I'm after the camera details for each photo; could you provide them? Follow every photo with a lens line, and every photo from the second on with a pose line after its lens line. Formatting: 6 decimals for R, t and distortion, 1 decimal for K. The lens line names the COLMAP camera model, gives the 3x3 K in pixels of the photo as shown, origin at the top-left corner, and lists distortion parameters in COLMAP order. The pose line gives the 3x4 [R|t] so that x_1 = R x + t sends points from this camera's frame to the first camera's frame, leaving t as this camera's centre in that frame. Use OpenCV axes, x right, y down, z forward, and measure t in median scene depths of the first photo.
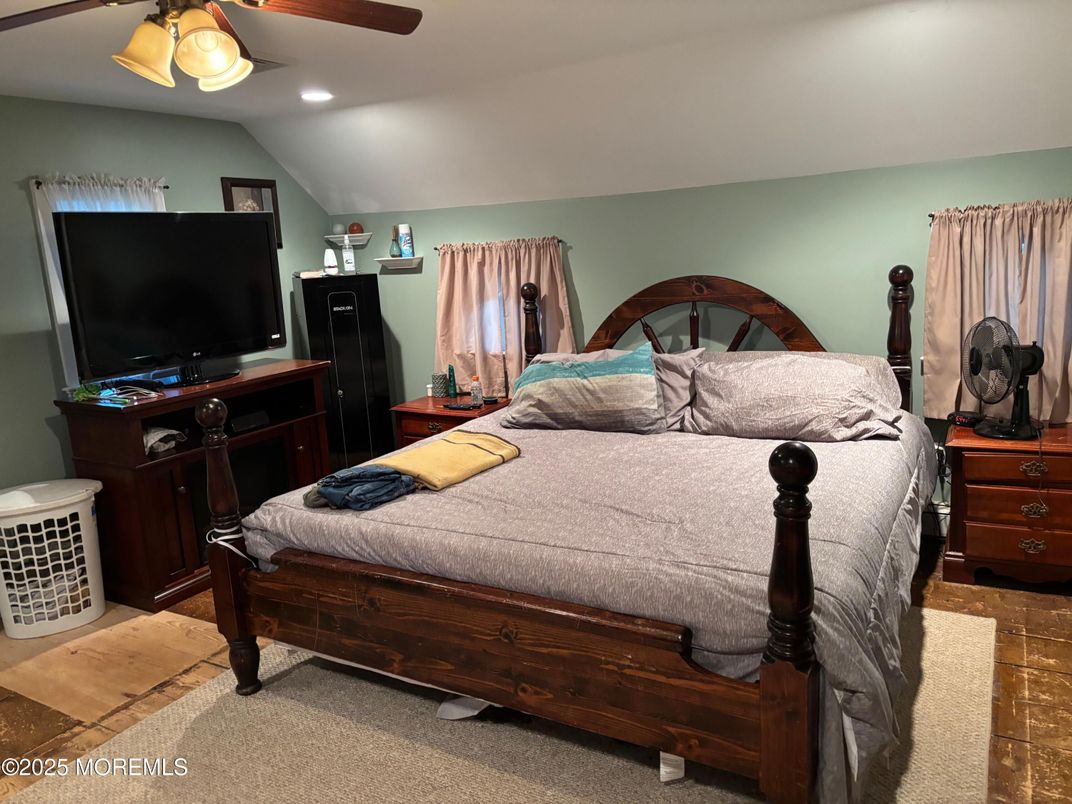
lens RADIAL K [[812.5, 0, 530.8], [0, 812.5, 395.5], [0, 0, 1]] dist [0.060748, -0.079912]
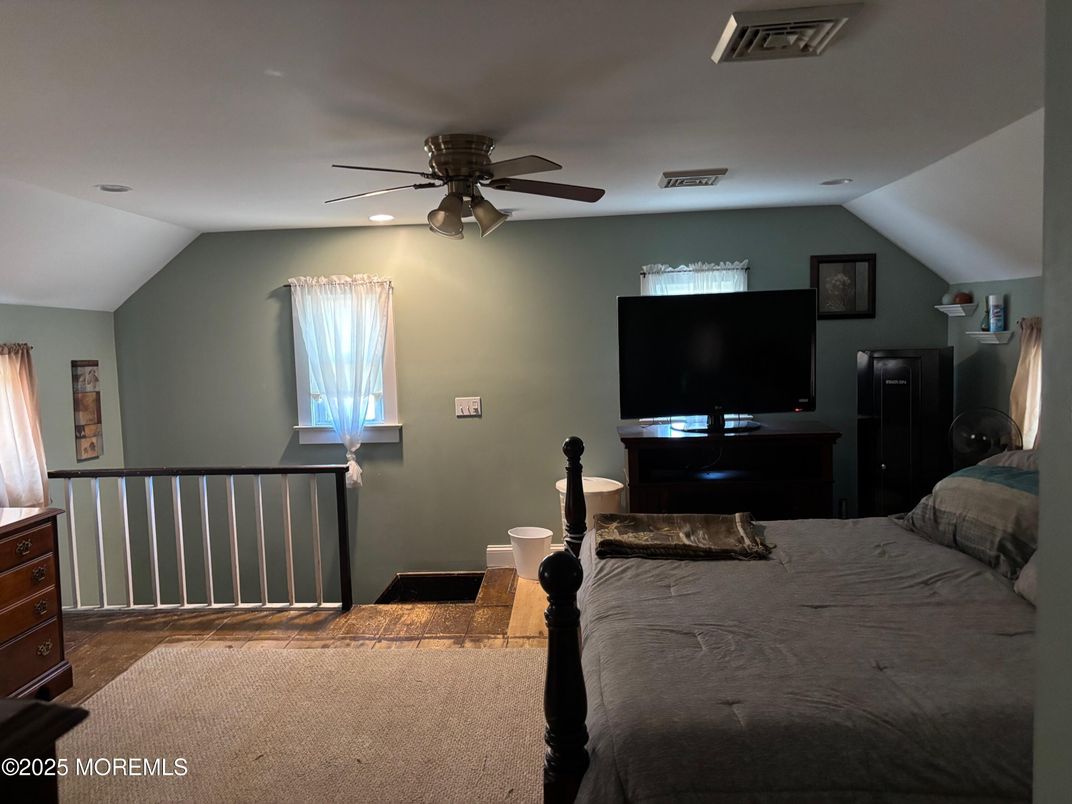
lens RADIAL K [[812.5, 0, 530.8], [0, 812.5, 395.5], [0, 0, 1]] dist [0.060748, -0.079912]
pose [[0.461970, 0.113770, -0.879568, 0.445101], [-0.161672, 0.985924, 0.042613, -0.064051], [0.872036, 0.122516, 0.473860, 0.161426]]
